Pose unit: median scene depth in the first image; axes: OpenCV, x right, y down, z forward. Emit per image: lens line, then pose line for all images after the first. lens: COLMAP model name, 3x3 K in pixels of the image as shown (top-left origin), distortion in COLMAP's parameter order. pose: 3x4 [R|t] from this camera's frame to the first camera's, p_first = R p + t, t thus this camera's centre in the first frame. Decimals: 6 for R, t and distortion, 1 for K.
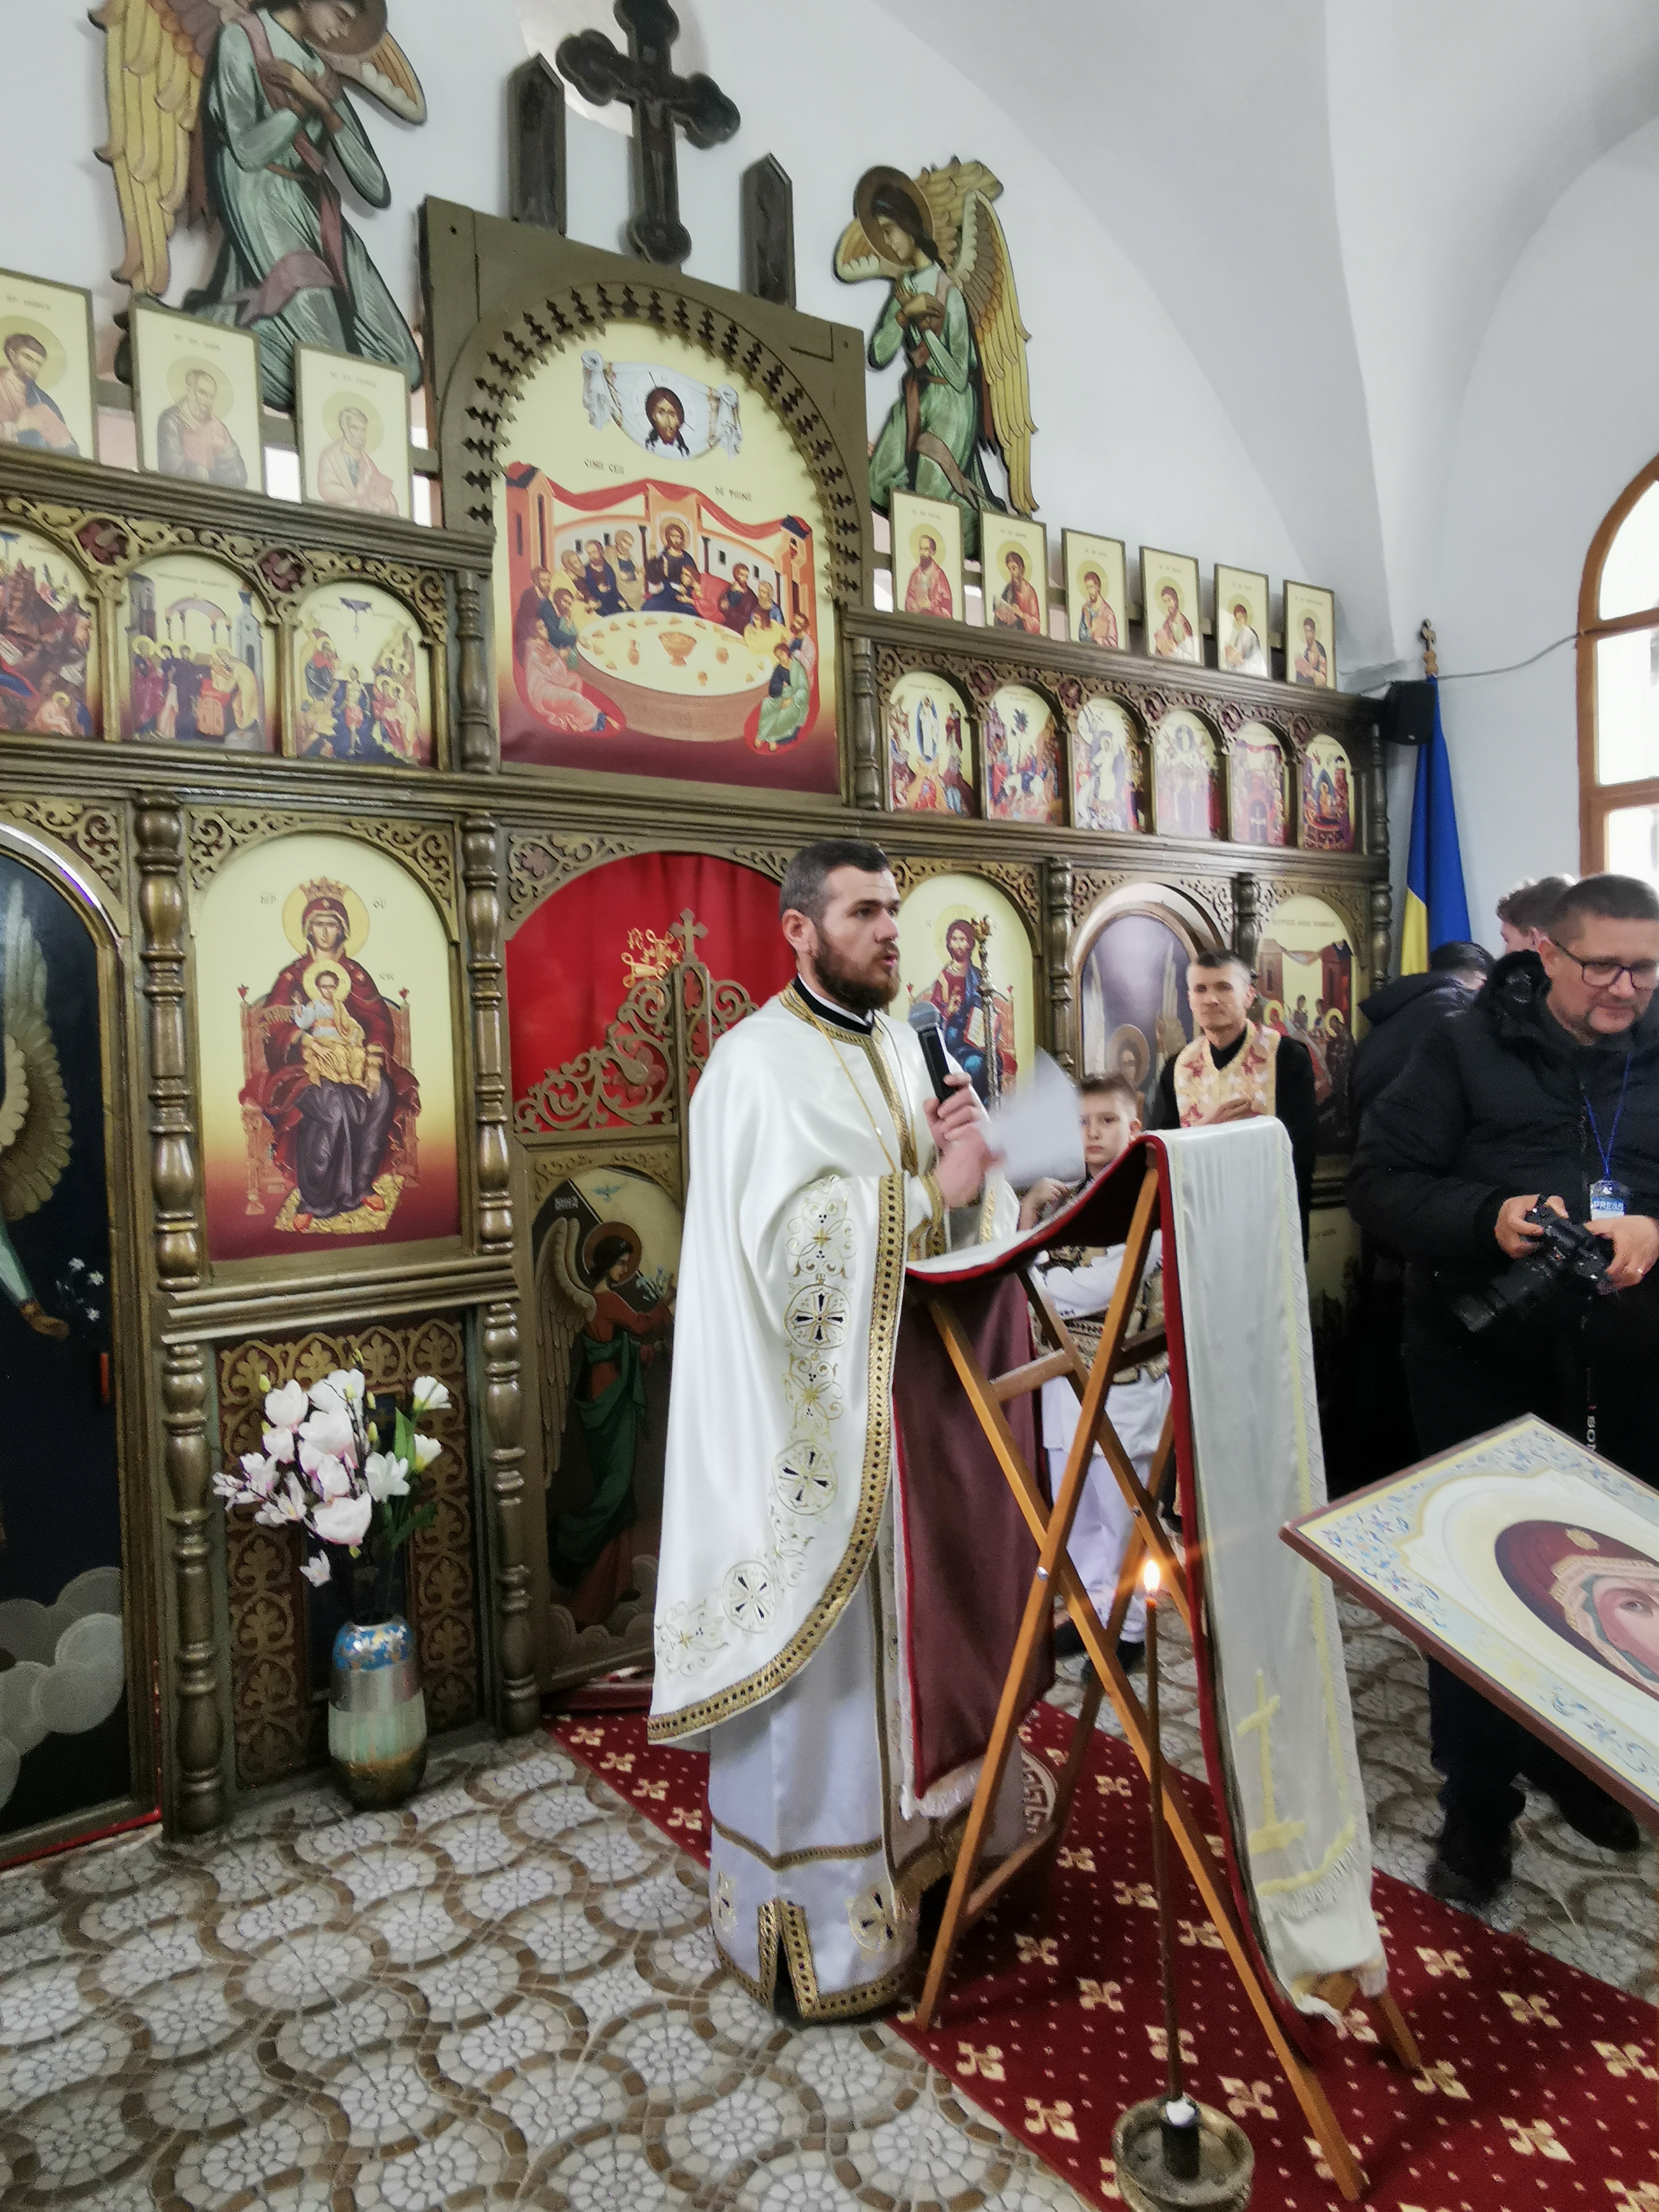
lens RADIAL K [[1443.2, 0, 837.4], [0, 1443.2, 1093.7], [0, 0, 1]] dist [-0.003820, 0.004230]
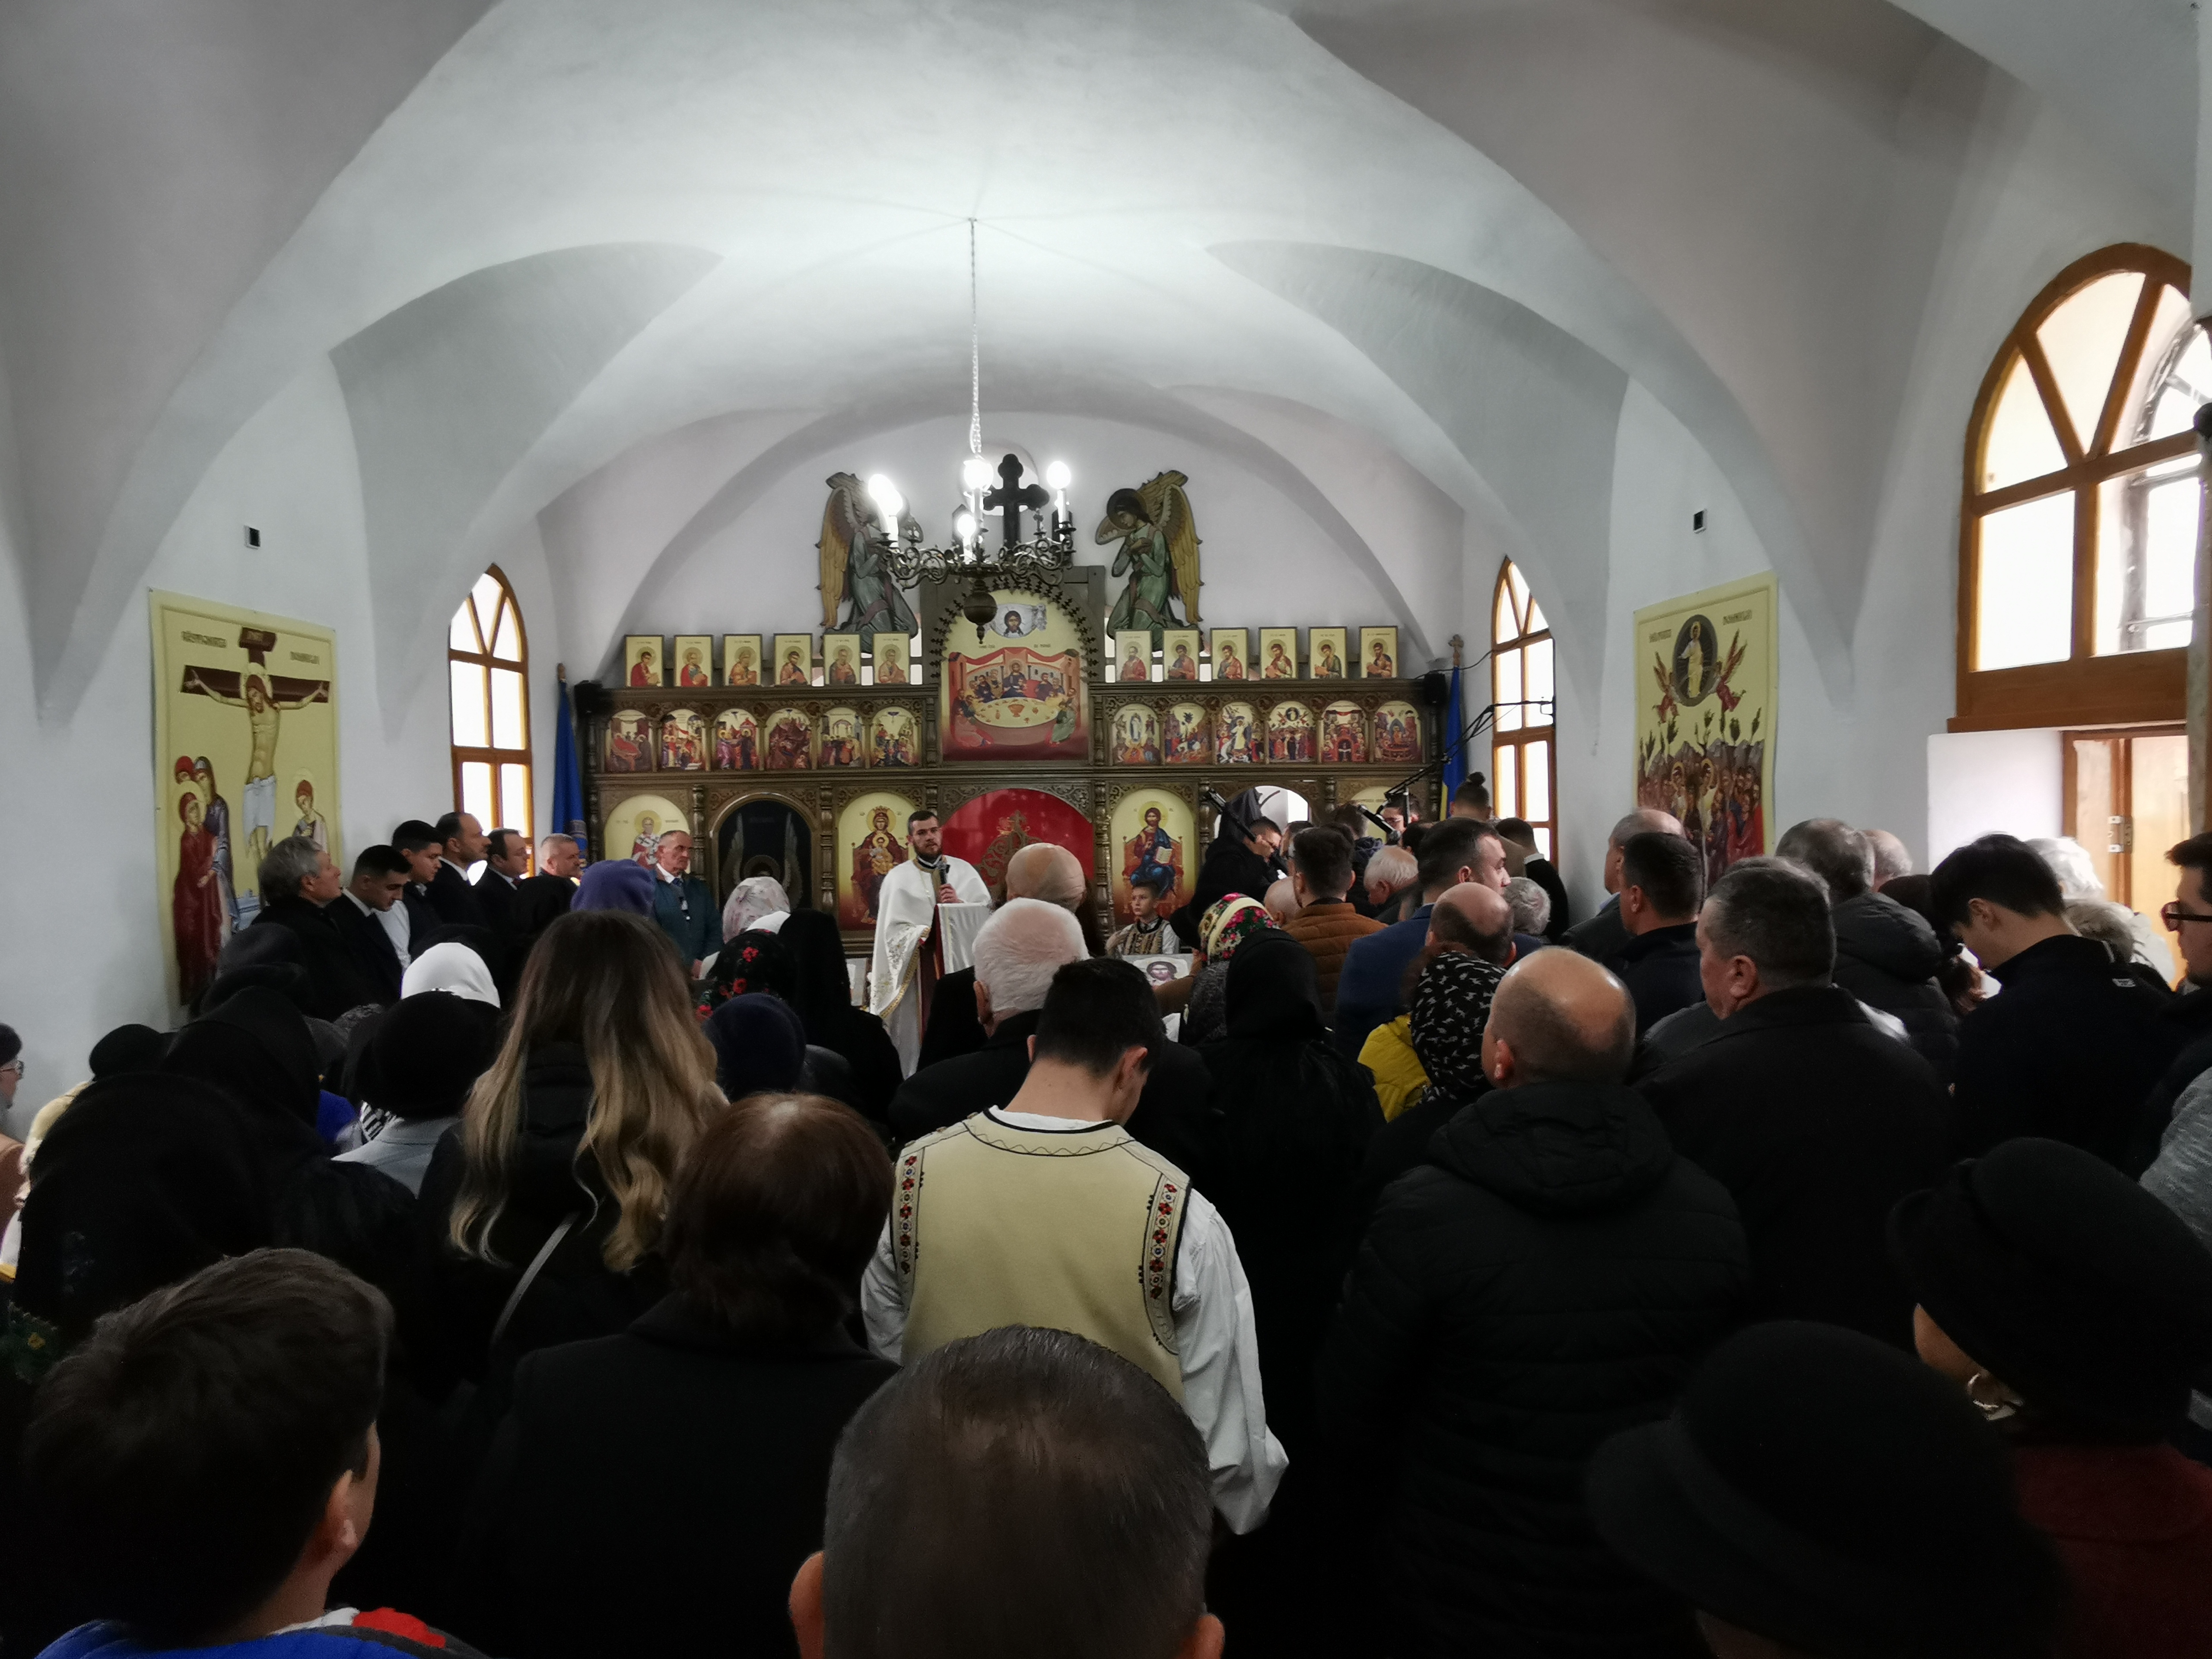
lens RADIAL K [[1363.0, 0, 1106.0], [0, 1363.0, 829.5], [0, 0, 1]] dist [-0.002408, 0.001054]
pose [[0.852357, 0.021273, -0.522528, 1.396279], [-0.022617, 0.999737, 0.003808, -0.112126], [0.522471, 0.008572, 0.852614, -1.072097]]
